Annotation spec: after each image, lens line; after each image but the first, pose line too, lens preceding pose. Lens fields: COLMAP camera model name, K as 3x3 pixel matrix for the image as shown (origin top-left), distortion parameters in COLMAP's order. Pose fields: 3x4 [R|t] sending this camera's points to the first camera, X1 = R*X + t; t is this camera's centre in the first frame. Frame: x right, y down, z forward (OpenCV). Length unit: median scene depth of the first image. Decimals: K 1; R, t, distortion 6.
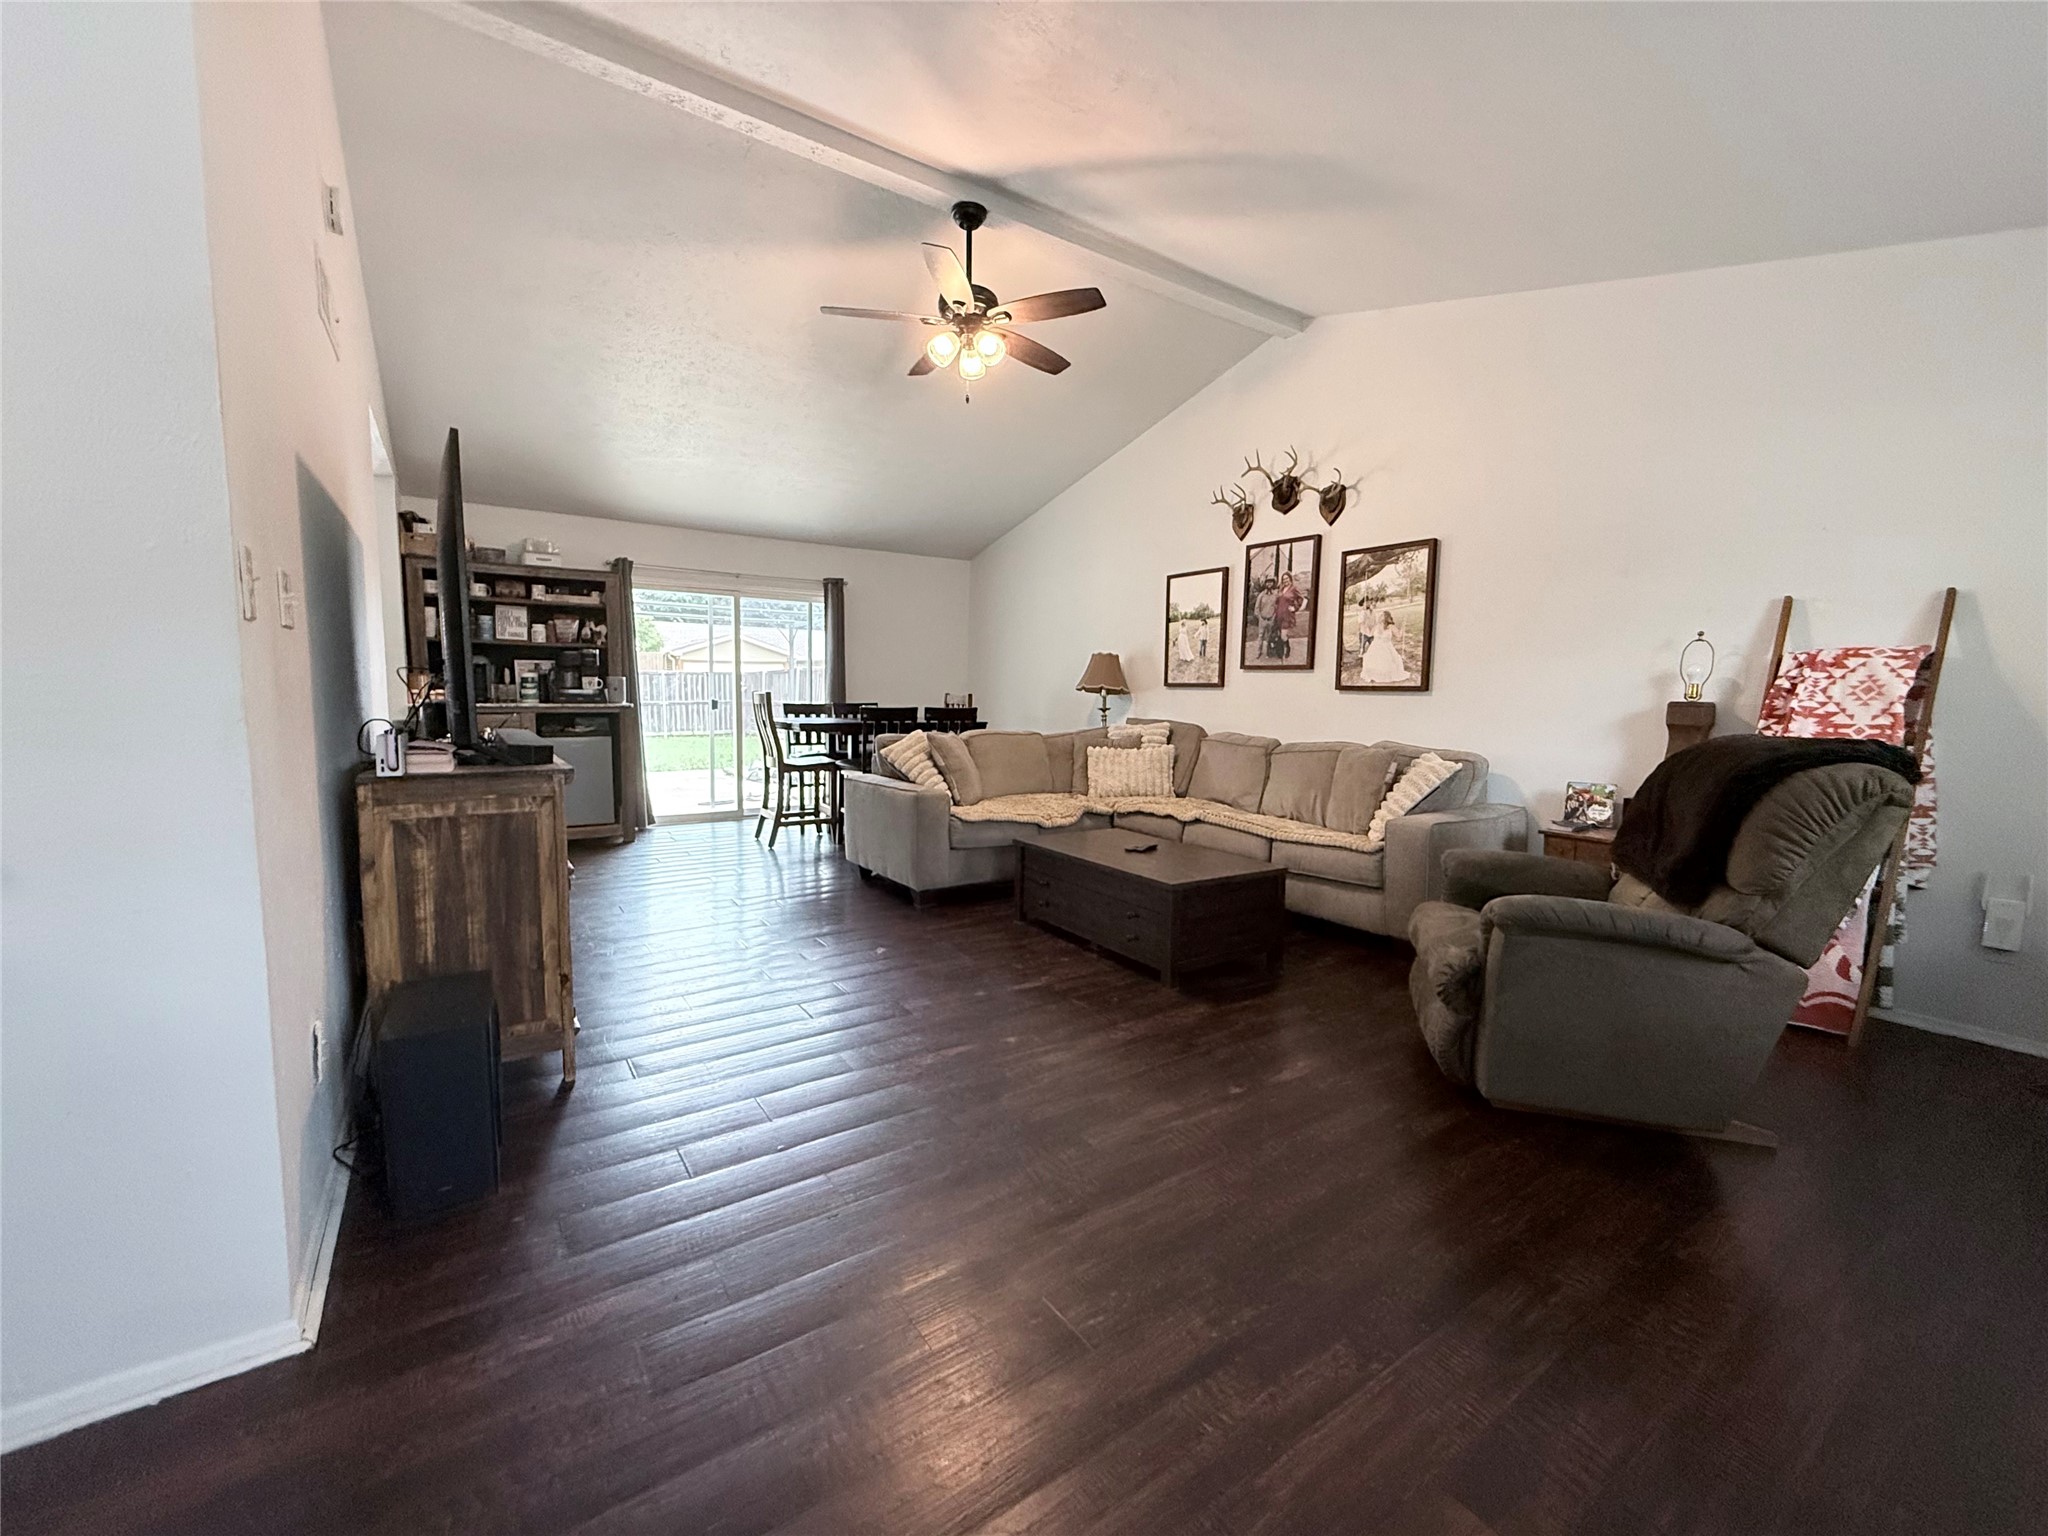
lens RADIAL K [[813.3, 0, 1017.9], [0, 813.3, 772.5], [0, 0, 1]] dist [-0.001252, 0.000342]
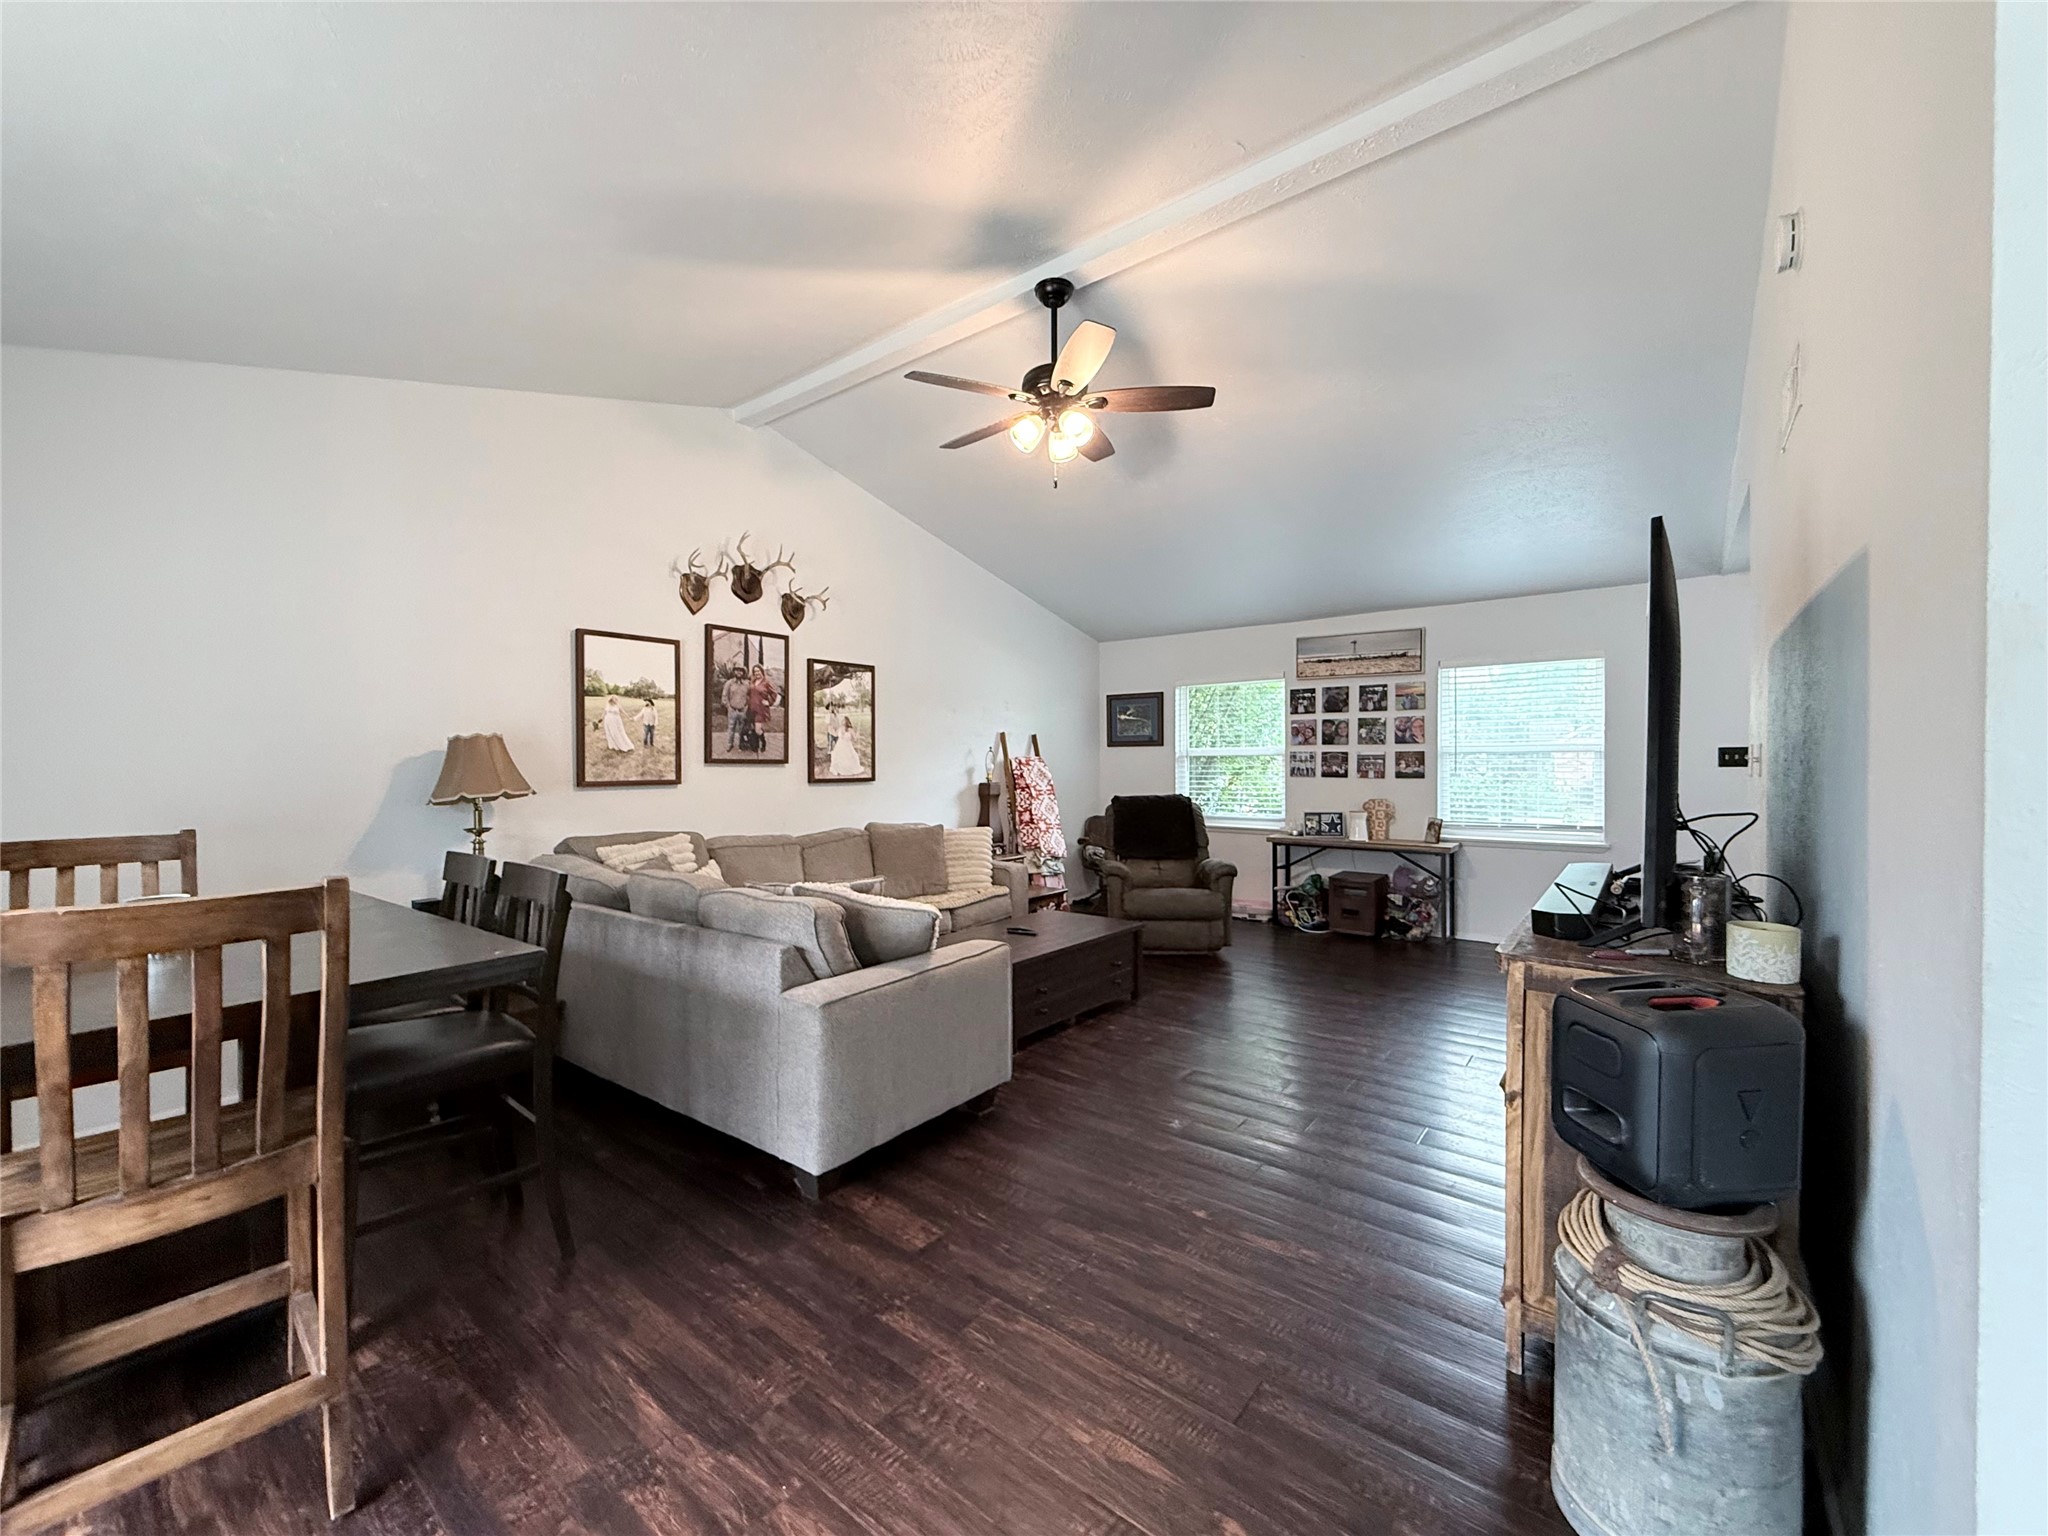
lens RADIAL K [[813.3, 0, 1020.4], [0, 813.3, 767.2], [0, 0, 1]] dist [-0.001252, 0.000342]
pose [[-0.294202, -0.019916, 0.955536, -0.697112], [0.096329, 0.994074, 0.050378, -0.143684], [-0.950876, 0.106867, -0.290540, 1.001127]]
